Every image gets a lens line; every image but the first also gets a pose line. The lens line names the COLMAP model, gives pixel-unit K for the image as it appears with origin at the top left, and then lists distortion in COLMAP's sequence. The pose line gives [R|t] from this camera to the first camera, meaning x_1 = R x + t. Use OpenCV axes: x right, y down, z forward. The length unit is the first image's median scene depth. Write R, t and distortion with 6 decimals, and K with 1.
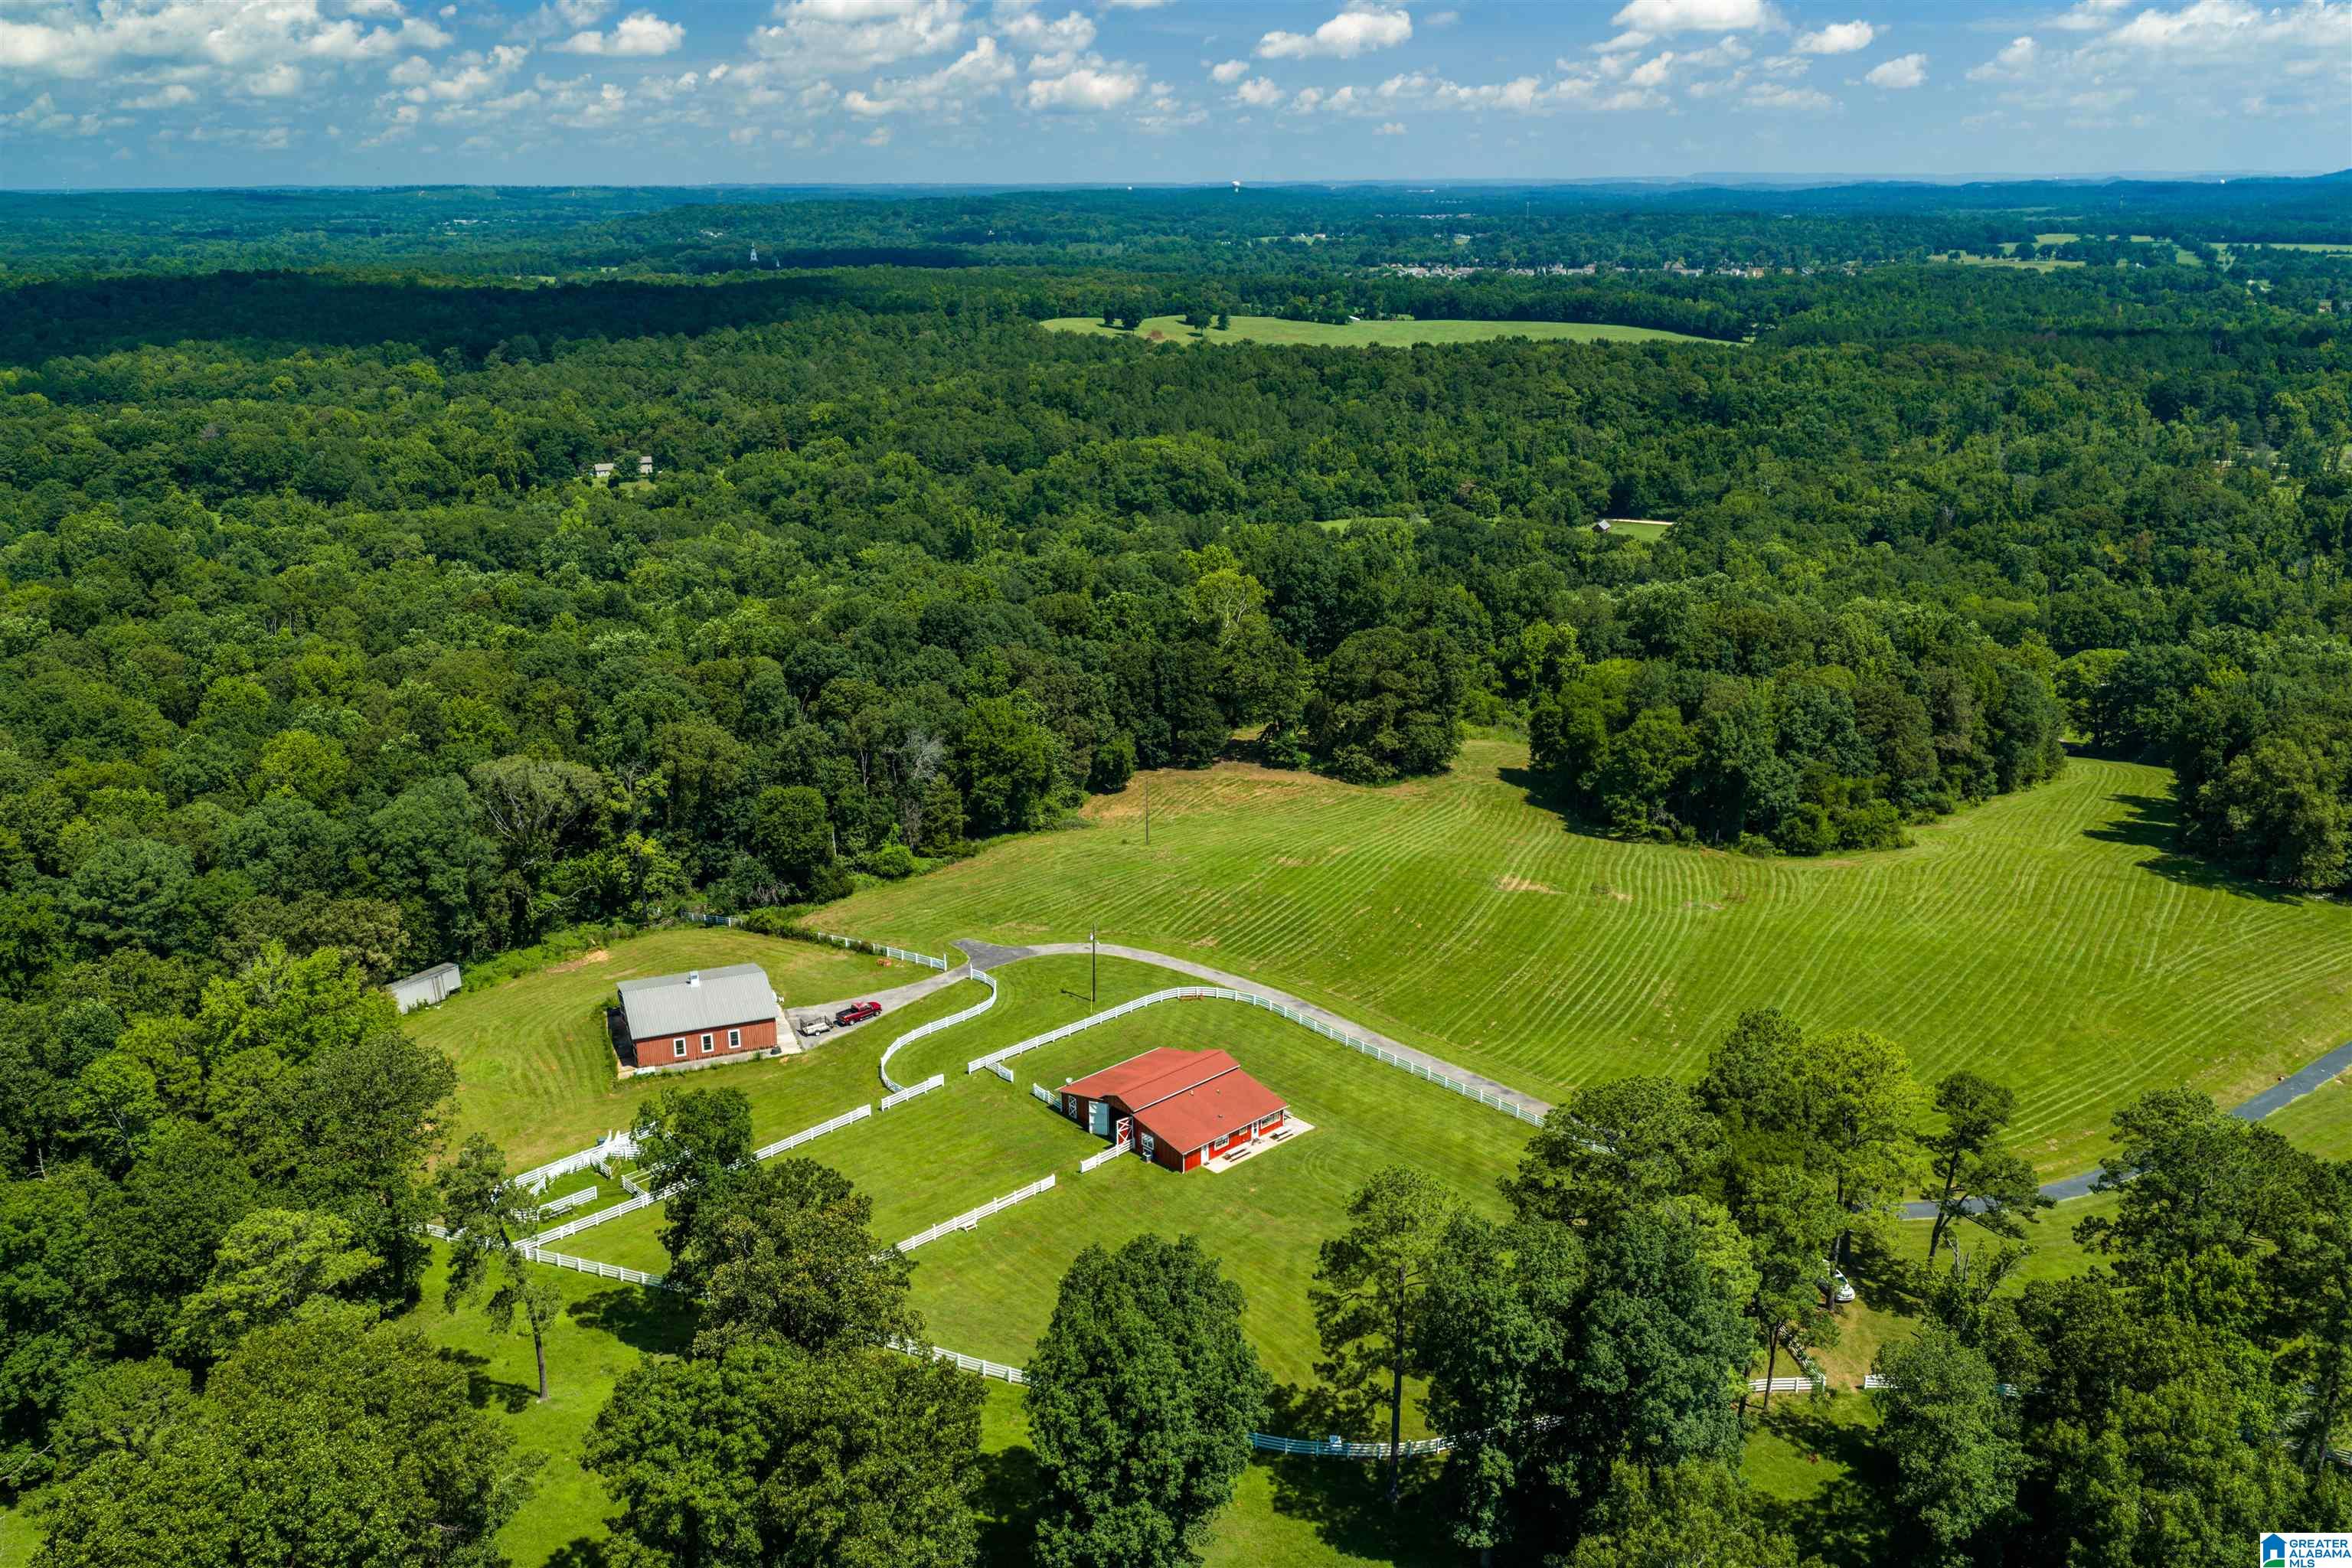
lens RADIAL K [[1944.8, 0, 1174.5], [0, 1944.8, 793.0], [0, 0, 1]] dist [0.025807, -0.044706]
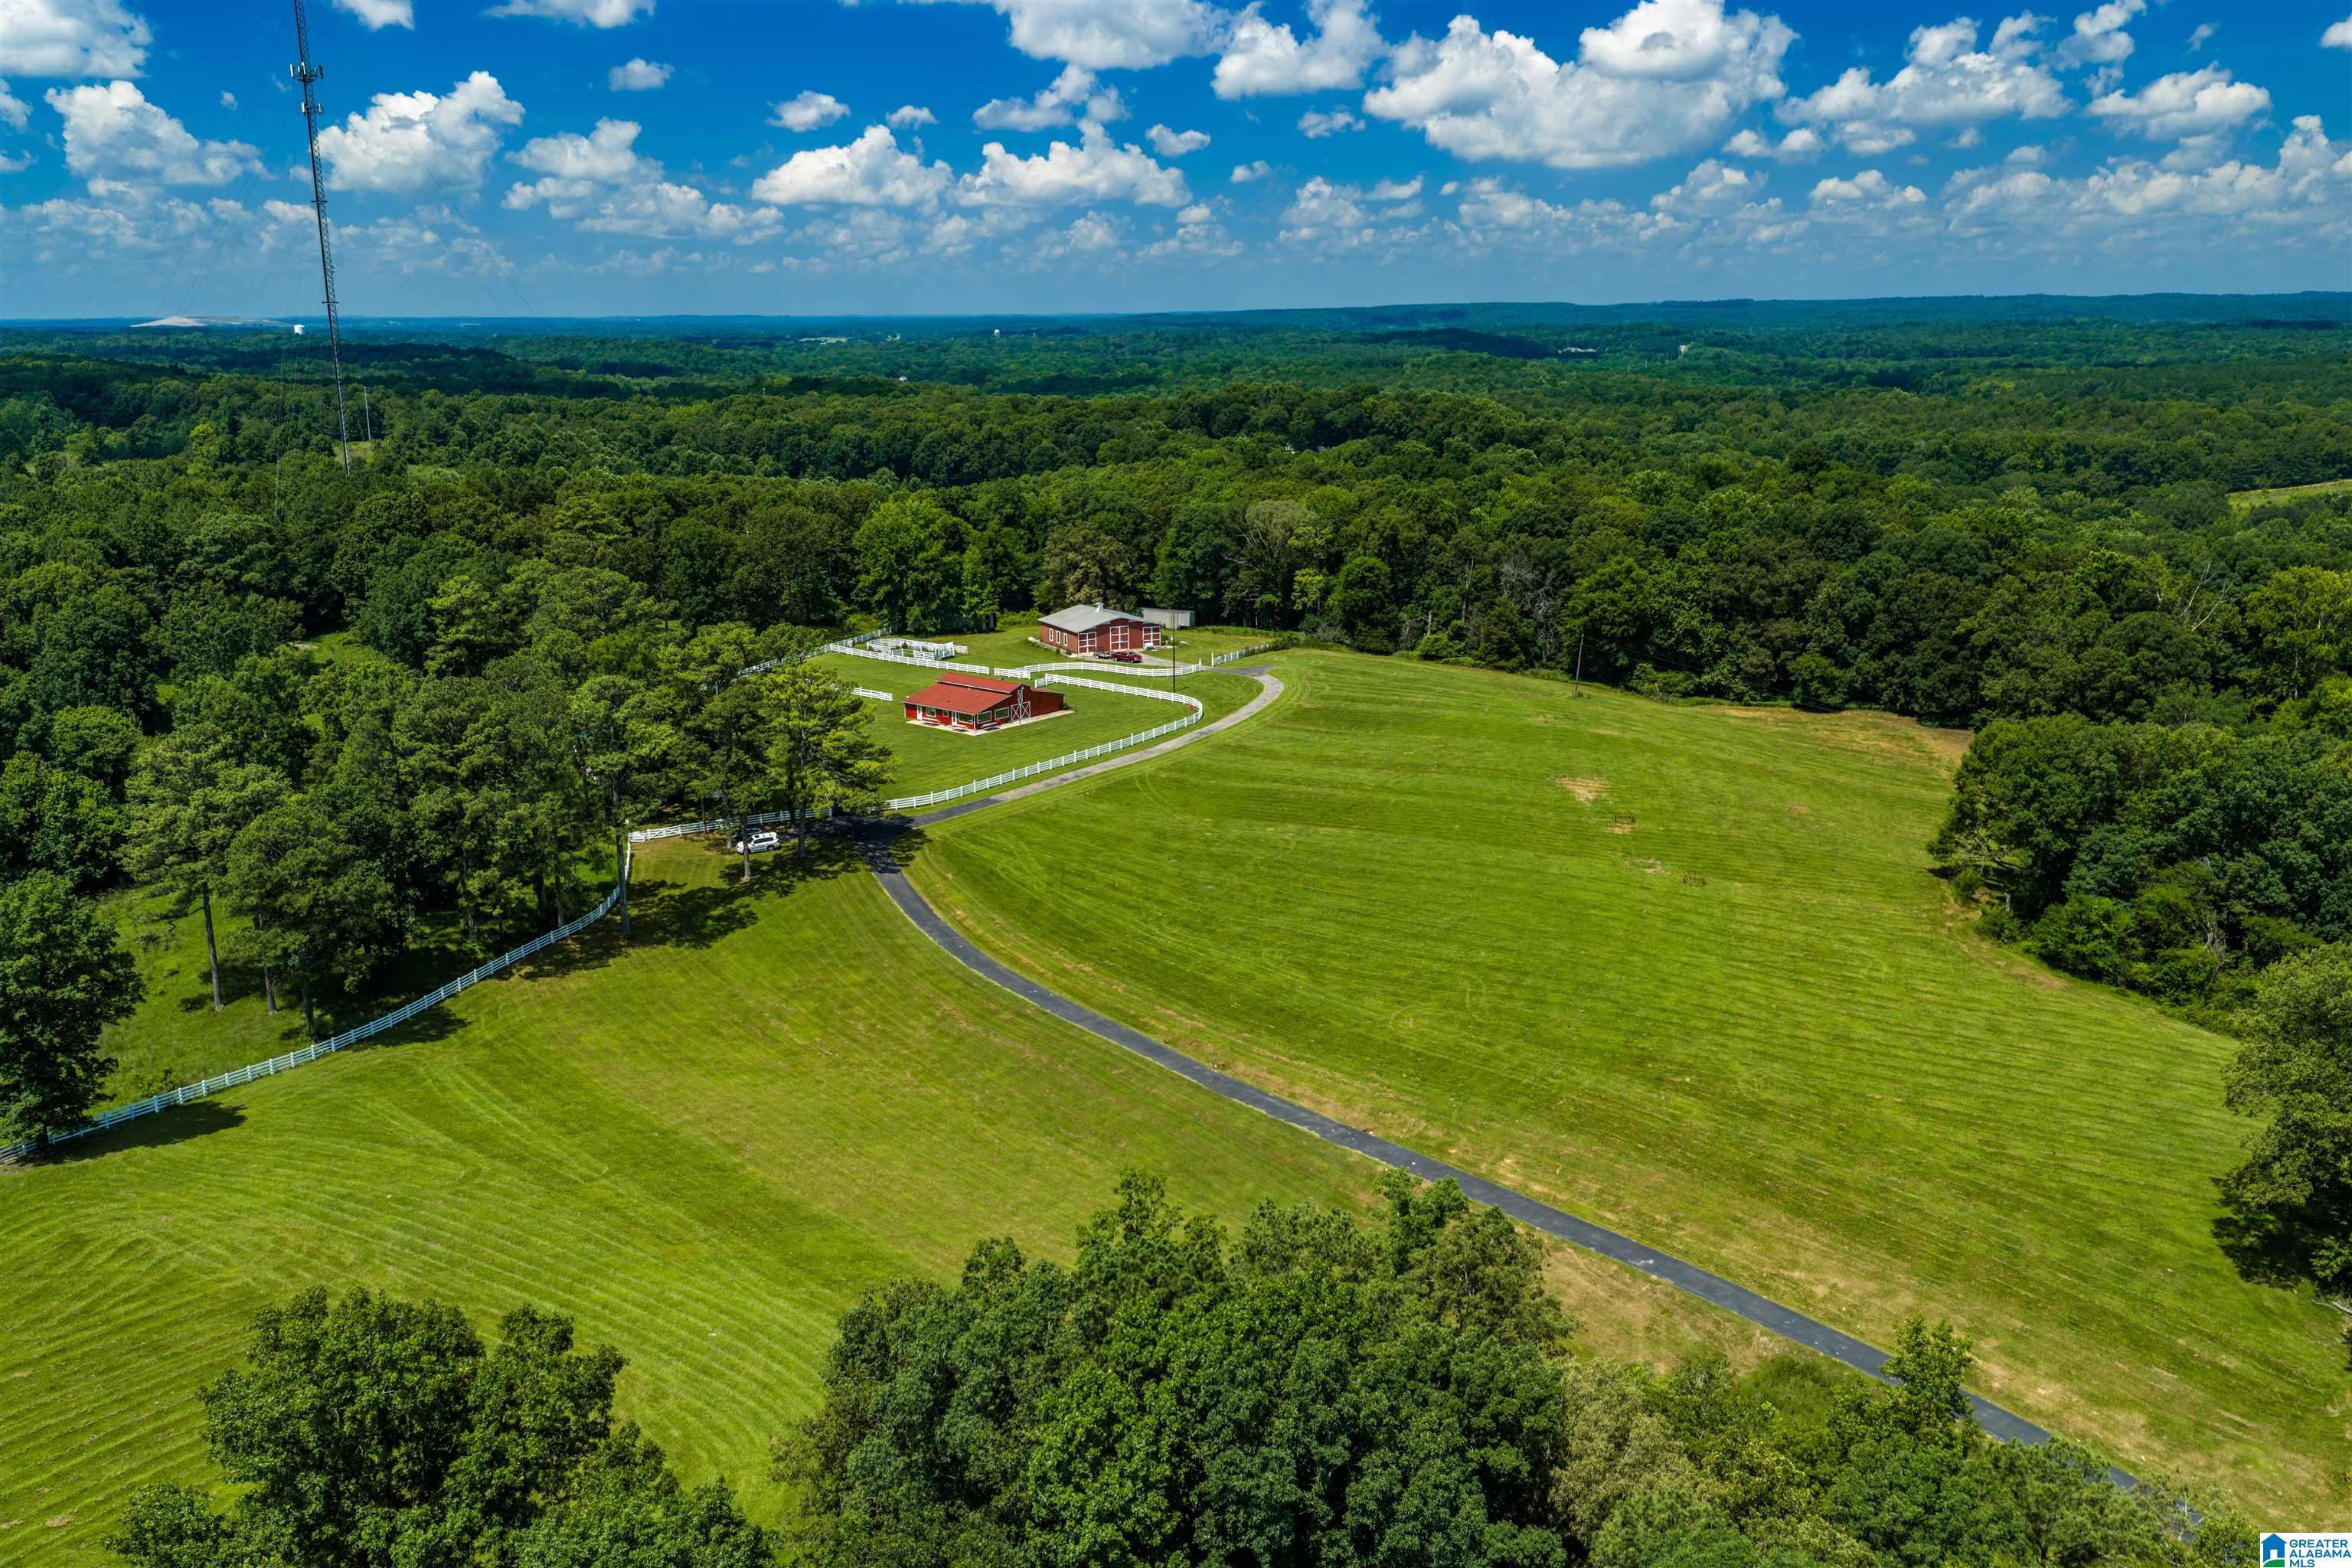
lens RADIAL K [[1944.8, 0, 1174.5], [0, 1944.8, 793.0], [0, 0, 1]] dist [0.025807, -0.044706]
pose [[0.119005, 0.245145, -0.962155, 0.912551], [-0.293780, 0.934345, 0.201723, -0.067848], [0.948436, 0.258656, 0.183210, 0.585240]]
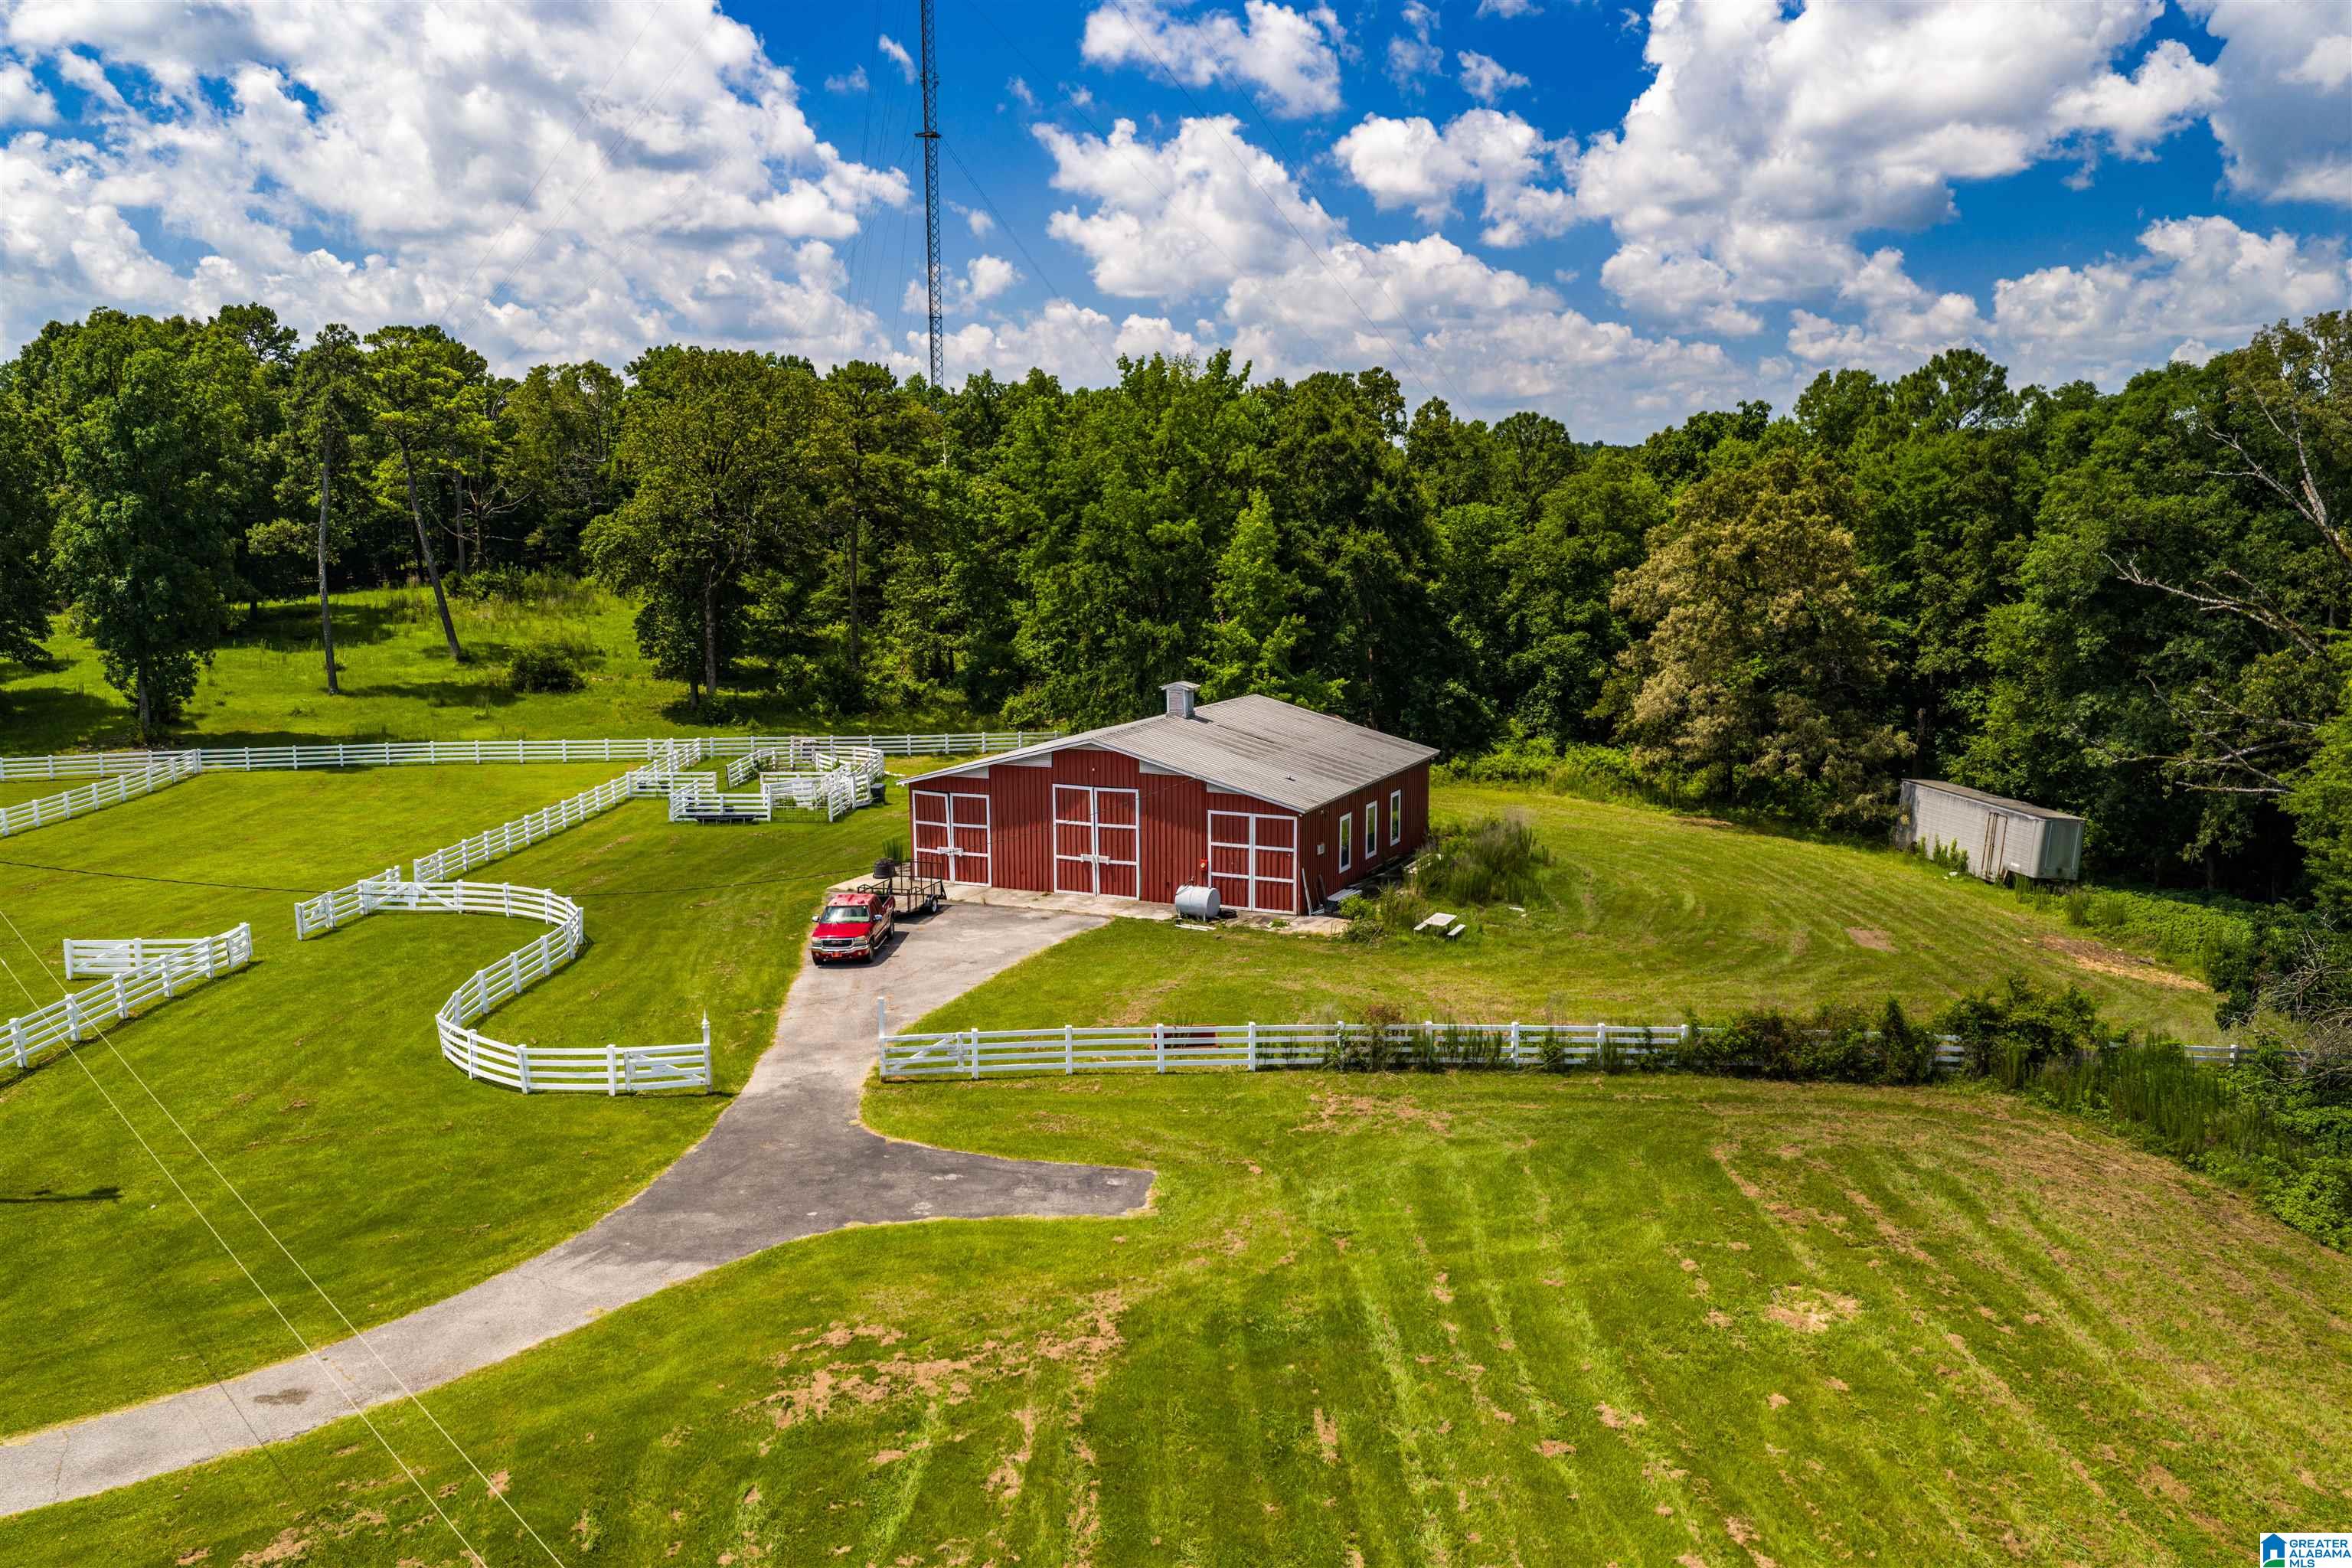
lens RADIAL K [[1944.8, 0, 1174.5], [0, 1944.8, 793.0], [0, 0, 1]] dist [0.025807, -0.044706]
pose [[-0.715581, 0.121035, -0.687964, -0.002117], [-0.201478, 0.907255, 0.369181, -0.013768], [0.668843, 0.402789, -0.624828, 0.881145]]
